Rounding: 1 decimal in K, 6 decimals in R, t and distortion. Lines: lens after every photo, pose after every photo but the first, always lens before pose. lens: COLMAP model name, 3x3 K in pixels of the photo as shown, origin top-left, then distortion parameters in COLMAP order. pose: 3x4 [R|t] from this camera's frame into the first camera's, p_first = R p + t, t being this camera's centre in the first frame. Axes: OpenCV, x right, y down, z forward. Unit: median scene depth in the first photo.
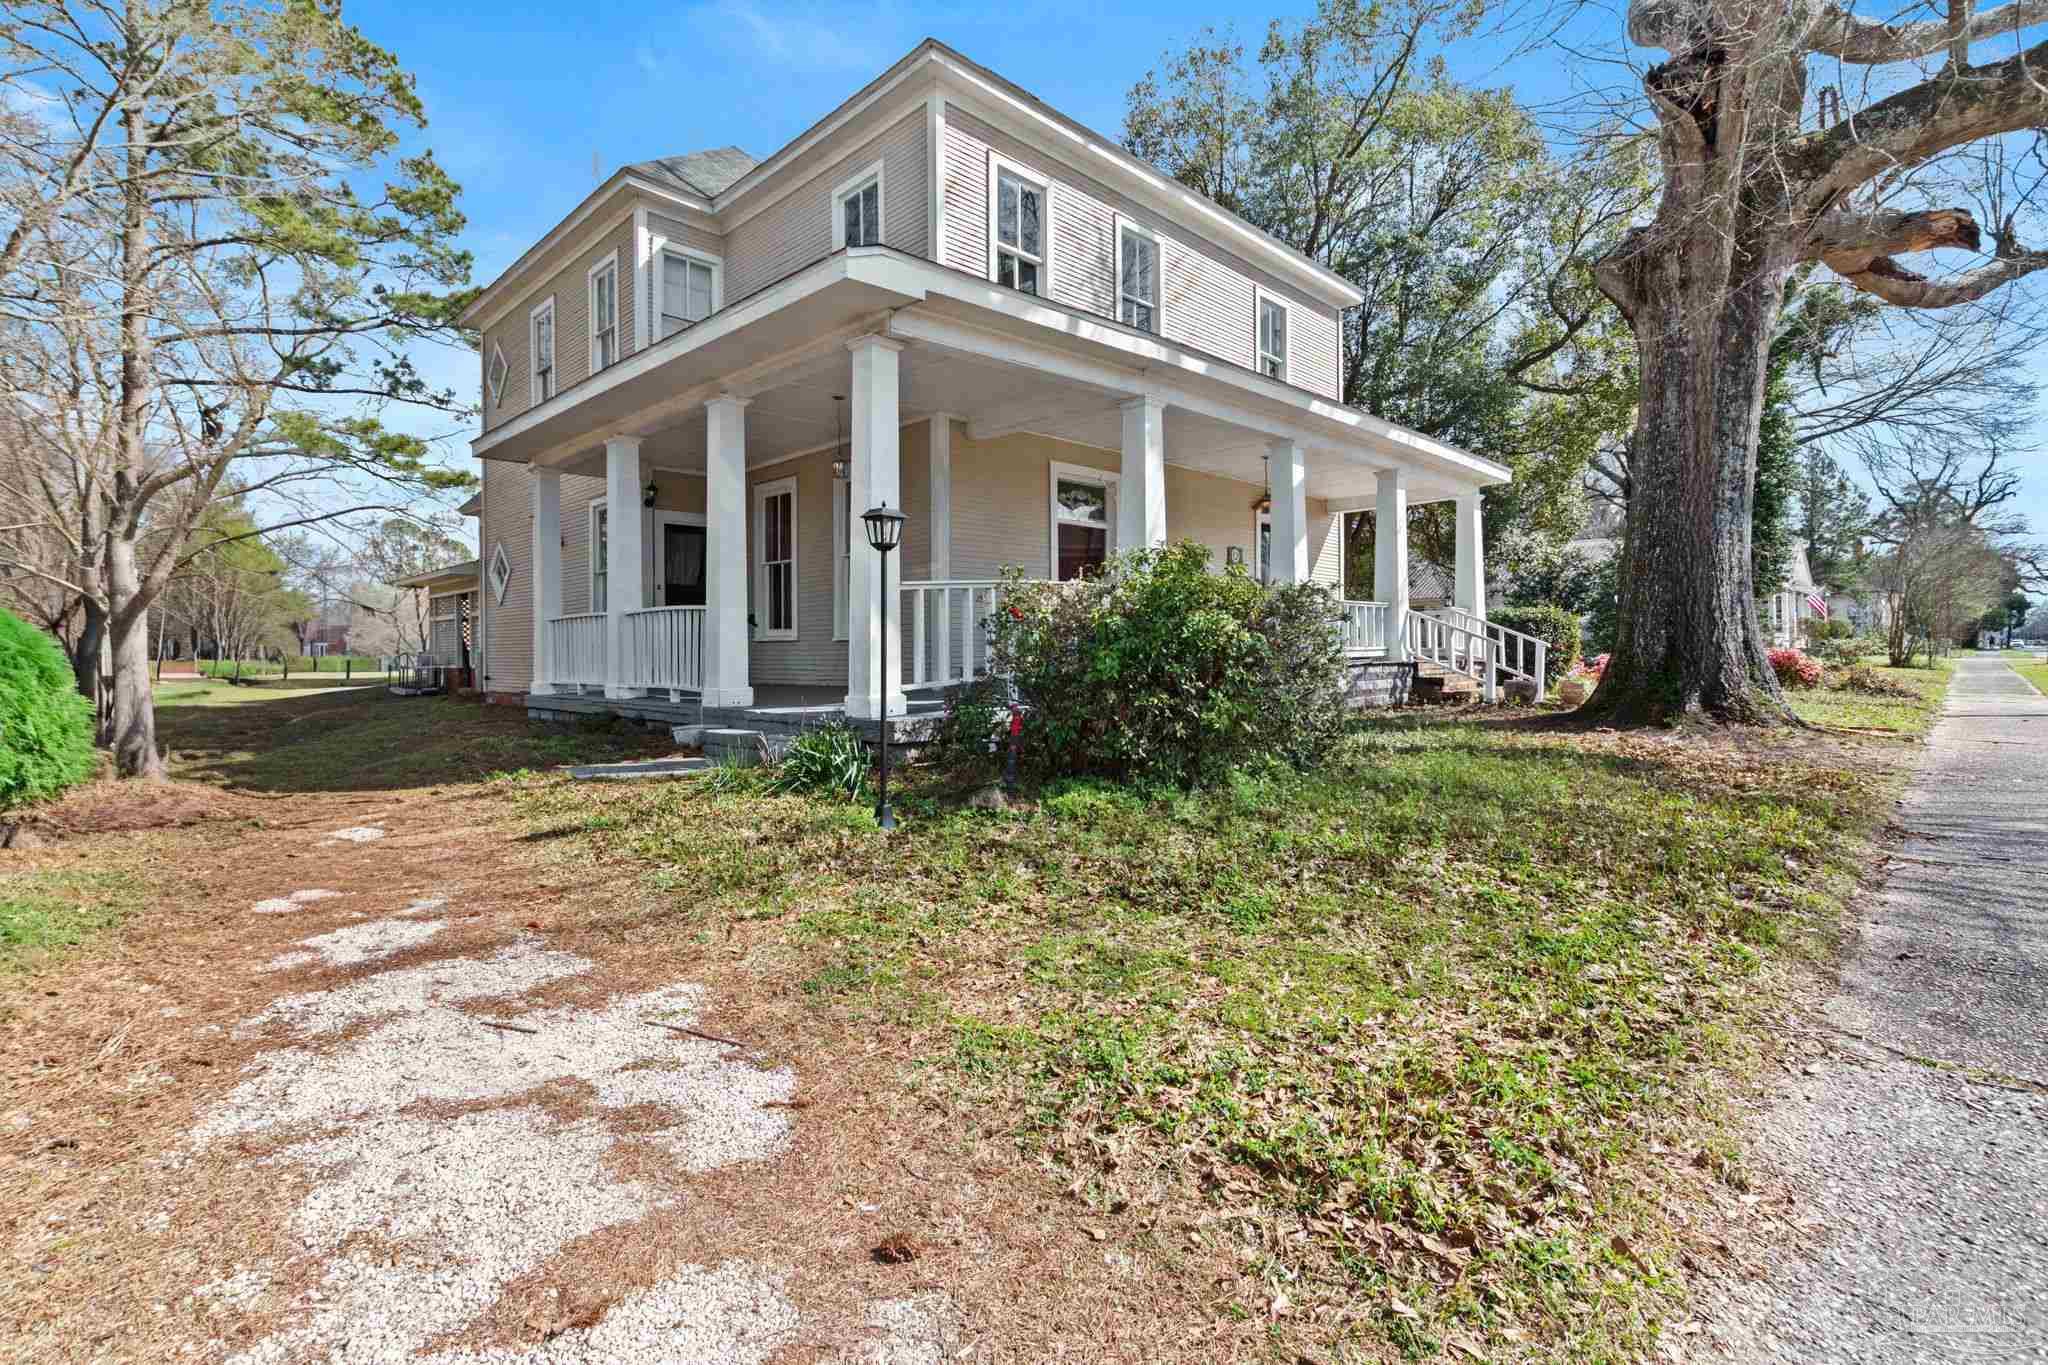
lens RADIAL K [[953.0, 0, 1019.7], [0, 953.0, 658.5], [0, 0, 1]] dist [0.004138, -0.000309]
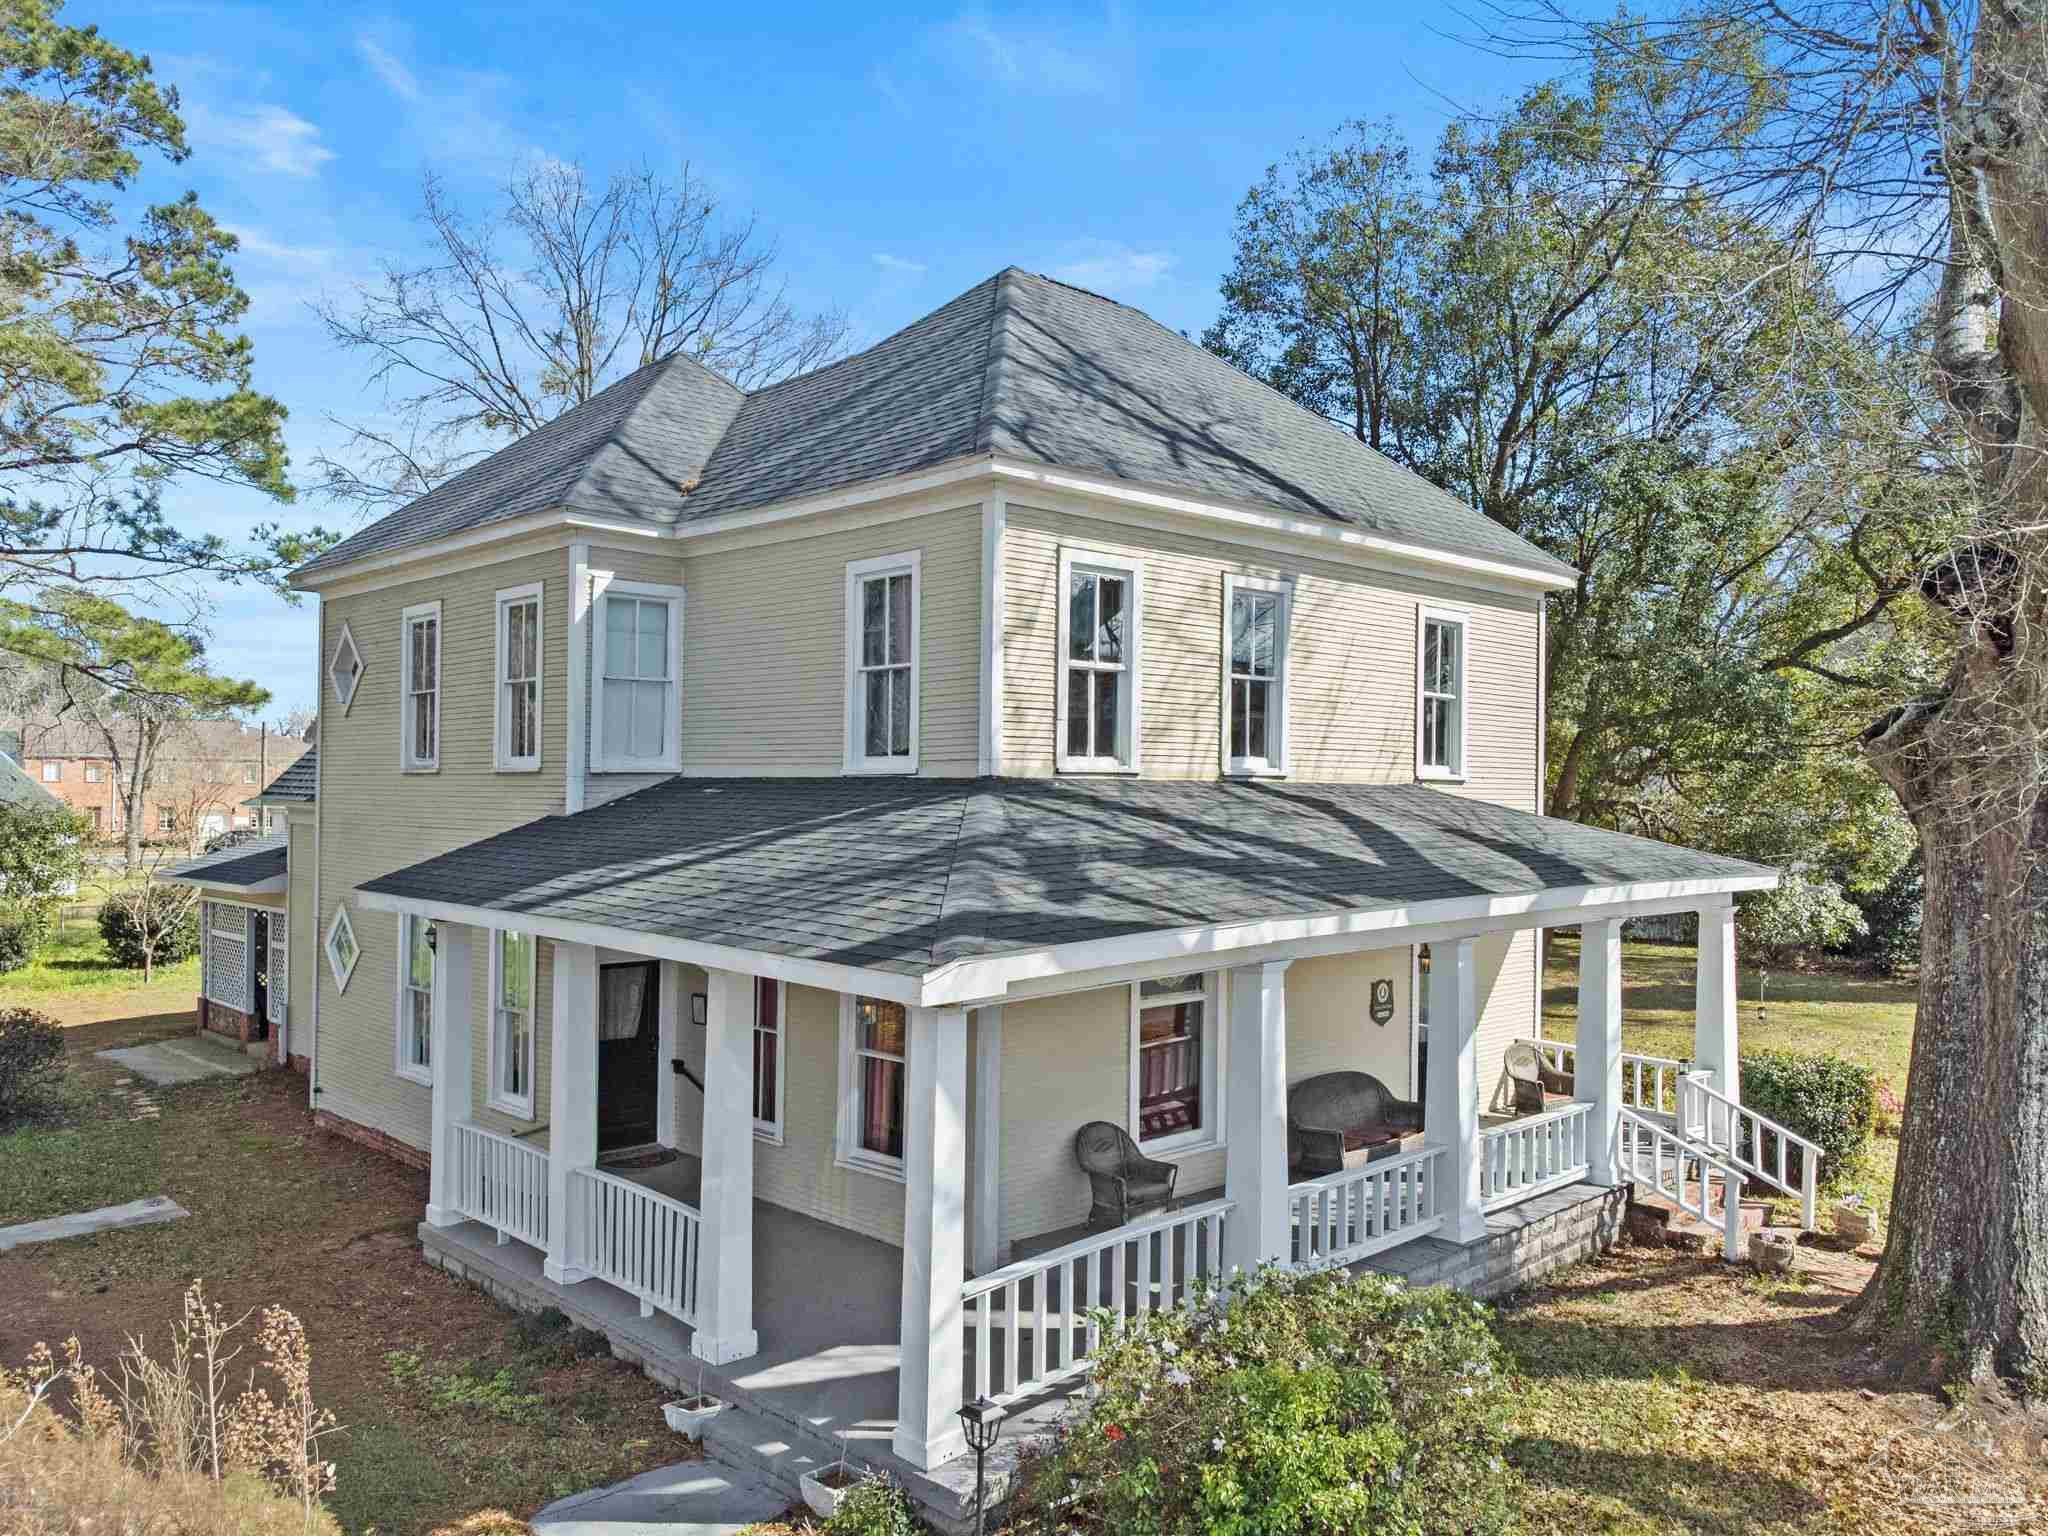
lens RADIAL K [[1553.3, 0, 999.8], [0, 1553.3, 775.5], [0, 0, 1]] dist [0.018632, 0.002296]
pose [[0.999530, 0.017815, -0.024938, -0.037136], [-0.017962, 0.999823, -0.005668, -0.276396], [0.024832, 0.006113, 0.999673, -0.186959]]
